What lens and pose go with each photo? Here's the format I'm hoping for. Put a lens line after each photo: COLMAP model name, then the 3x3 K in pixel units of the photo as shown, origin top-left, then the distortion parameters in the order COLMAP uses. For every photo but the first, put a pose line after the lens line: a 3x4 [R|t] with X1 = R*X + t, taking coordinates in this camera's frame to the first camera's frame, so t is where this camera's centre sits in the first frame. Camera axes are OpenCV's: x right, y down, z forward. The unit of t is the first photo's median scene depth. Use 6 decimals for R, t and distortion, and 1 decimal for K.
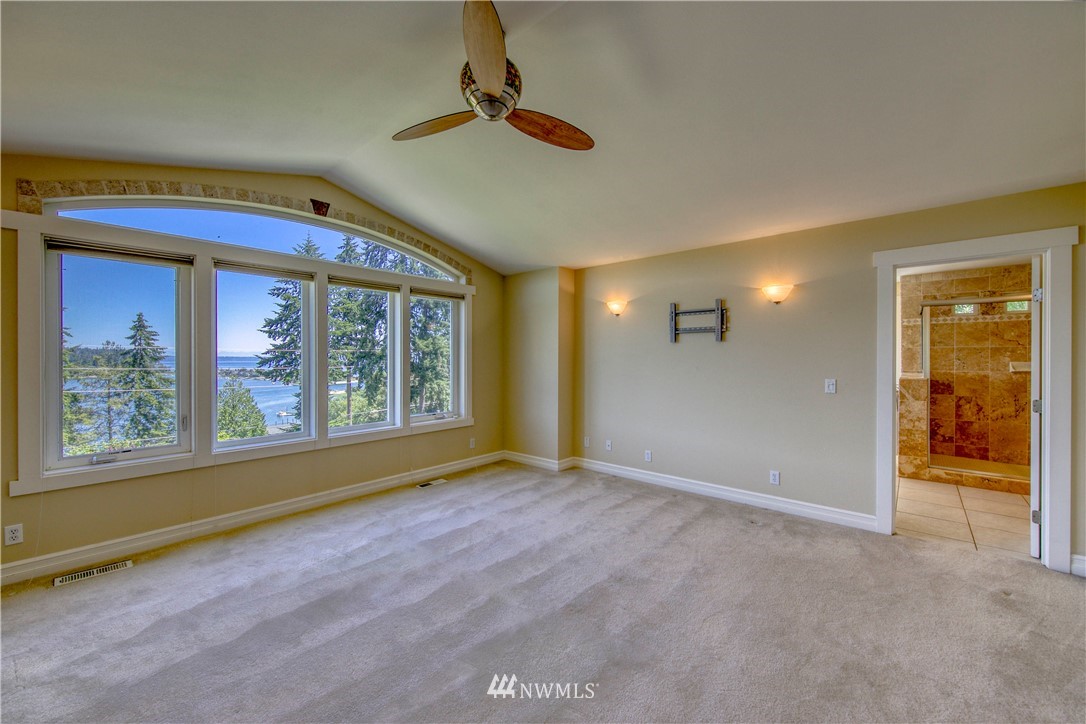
lens RADIAL K [[424.0, 0, 553.3], [0, 424.0, 359.7], [0, 0, 1]] dist [0.006716, -0.002616]
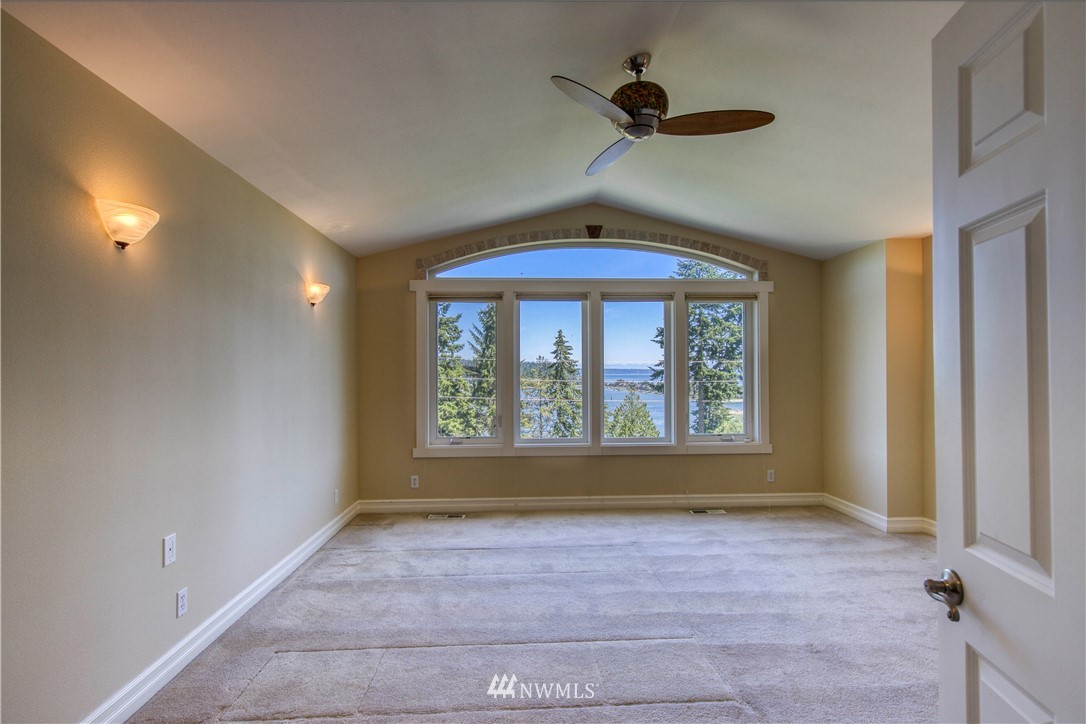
lens RADIAL K [[562.4, 0, 554.7], [0, 562.4, 366.8], [0, 0, 1]] dist [0.018504, -0.001478]
pose [[0.690710, -0.007222, -0.723096, 0.353185], [0.000340, 0.999953, -0.009662, -0.000205], [0.723132, 0.006428, 0.690680, -0.047809]]
